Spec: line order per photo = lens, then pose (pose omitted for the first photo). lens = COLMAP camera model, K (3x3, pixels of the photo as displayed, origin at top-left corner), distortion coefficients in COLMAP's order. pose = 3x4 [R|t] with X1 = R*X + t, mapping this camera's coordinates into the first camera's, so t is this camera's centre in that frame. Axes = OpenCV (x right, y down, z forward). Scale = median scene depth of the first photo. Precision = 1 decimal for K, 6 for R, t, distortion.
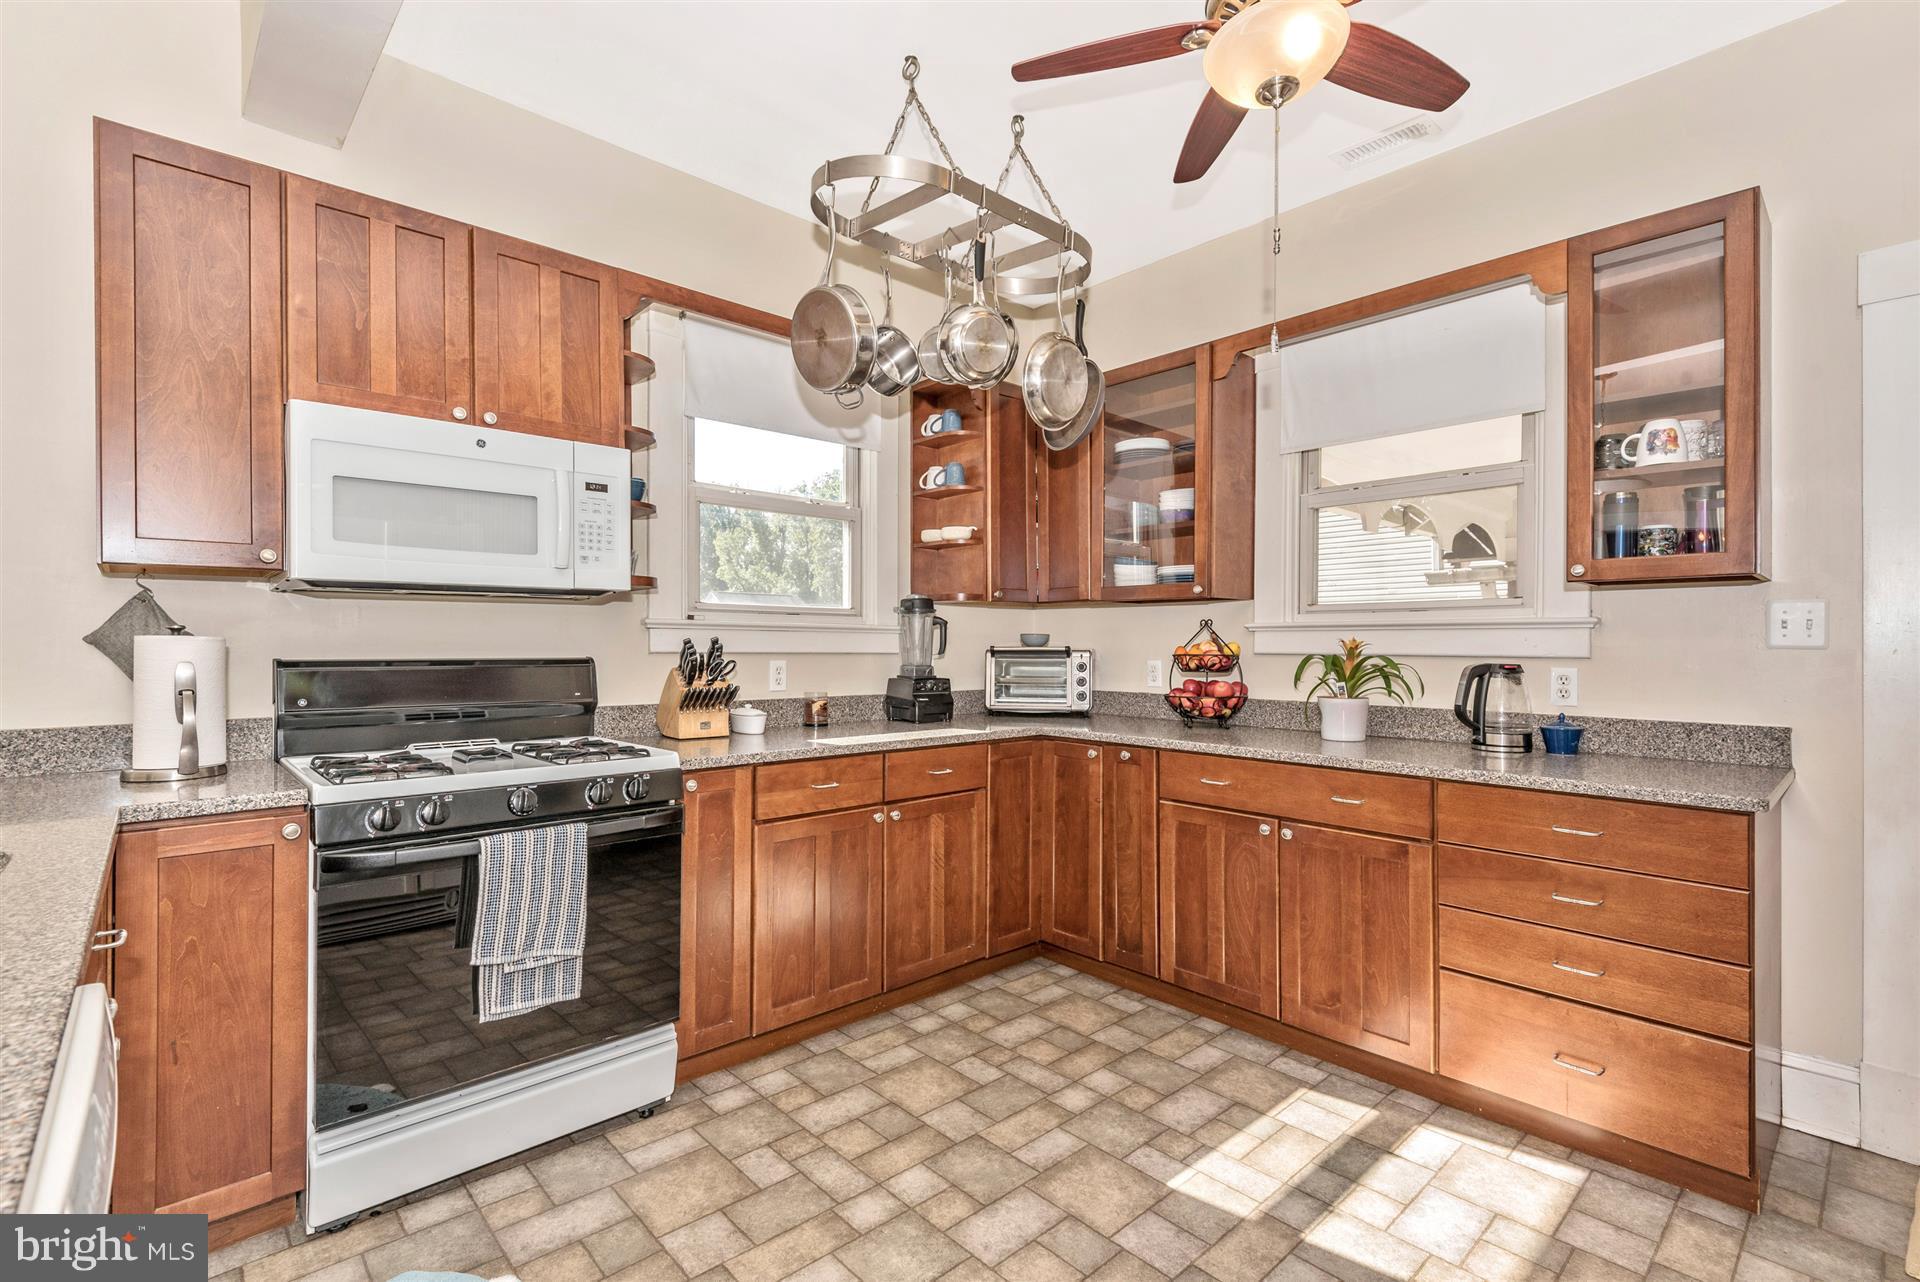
lens RADIAL K [[873.0, 0, 973.9], [0, 873.0, 645.2], [0, 0, 1]] dist [0.009107, -0.002056]
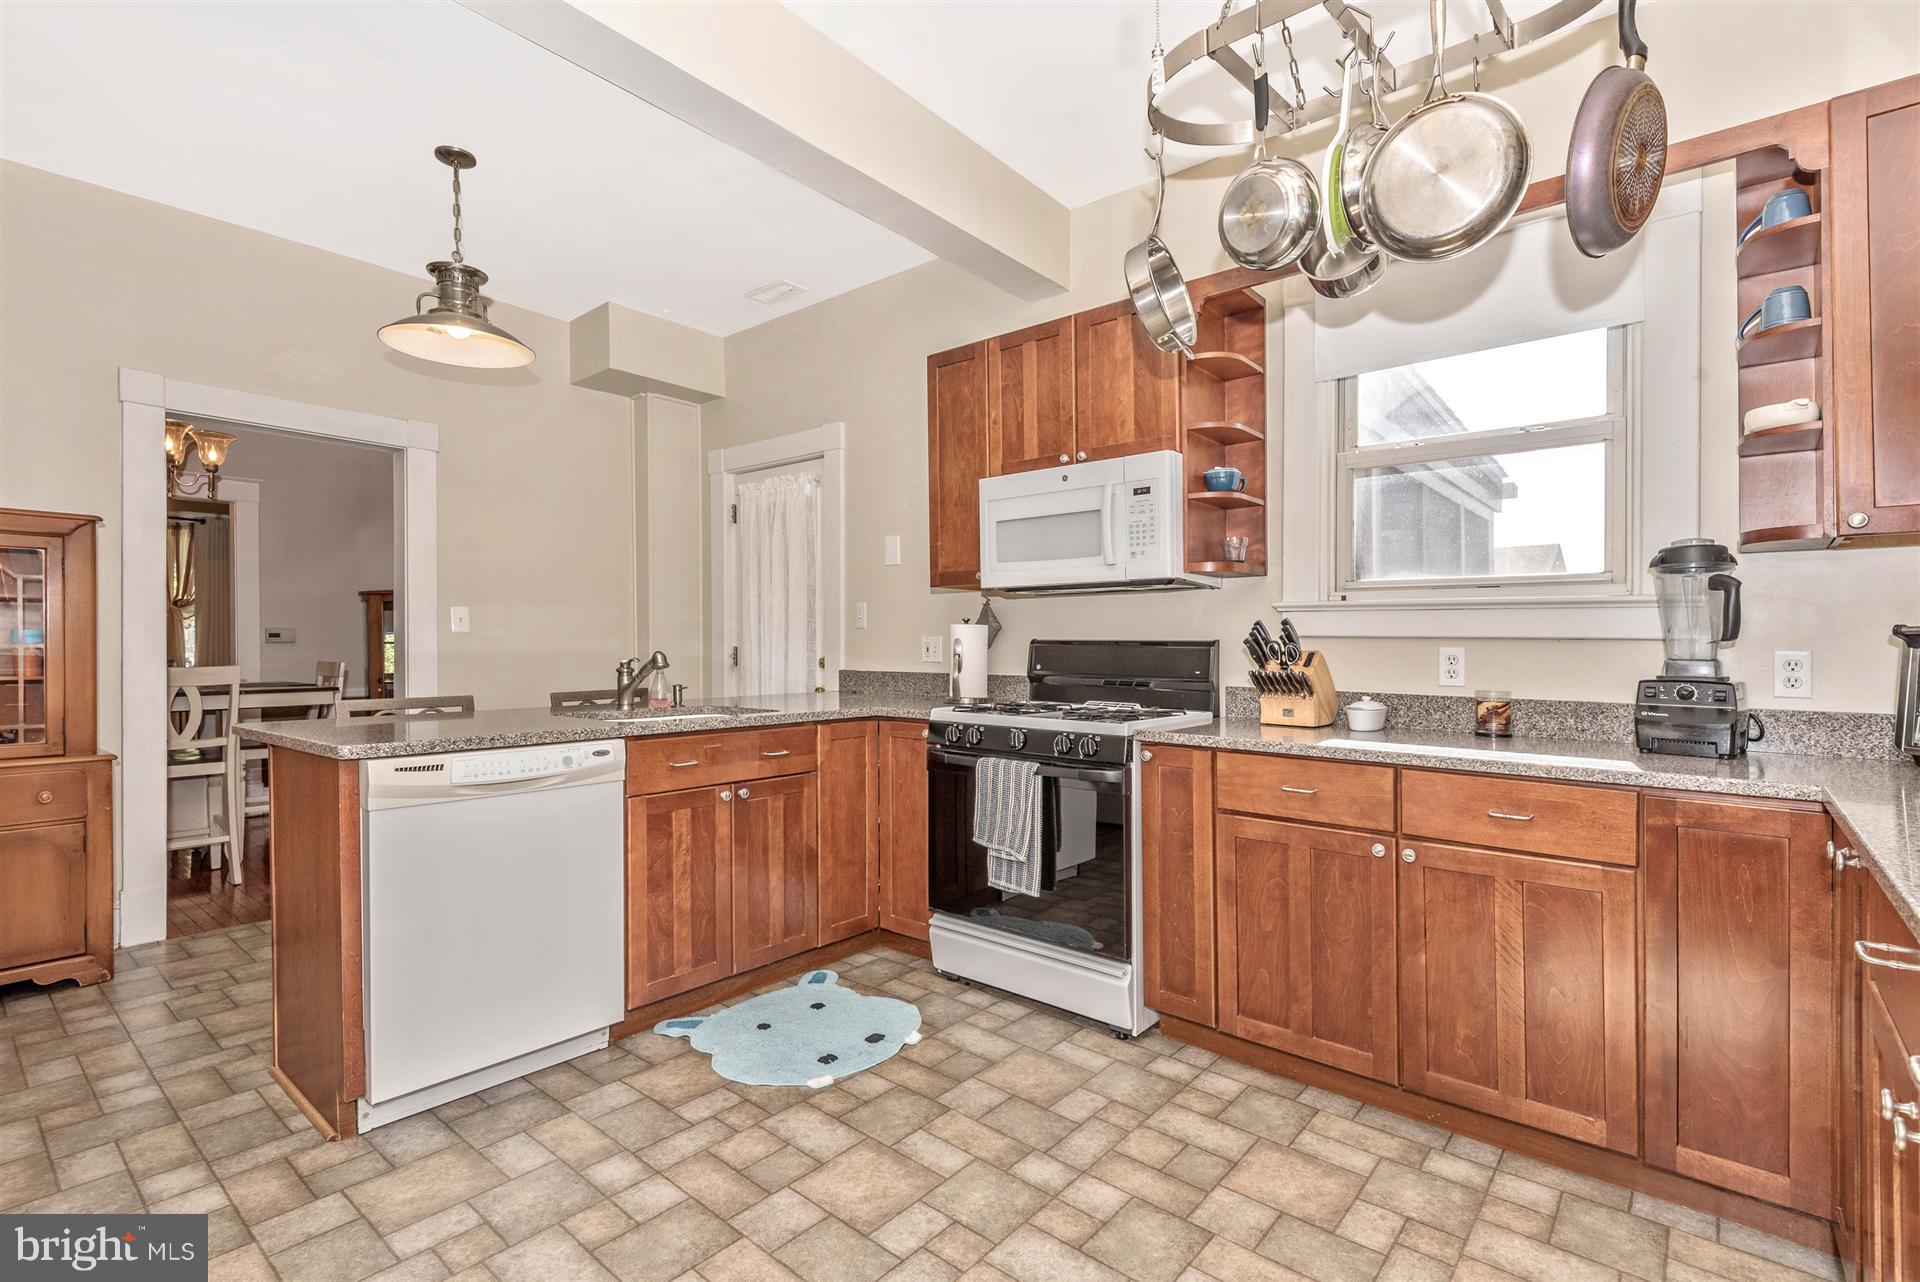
lens RADIAL K [[873.0, 0, 977.6], [0, 873.0, 661.9], [0, 0, 1]] dist [0.009107, -0.002056]
pose [[0.123763, 0.021594, -0.992077, 0.692574], [-0.007362, 0.999756, 0.020842, 0.023138], [0.992285, 0.004724, 0.123892, 0.639459]]
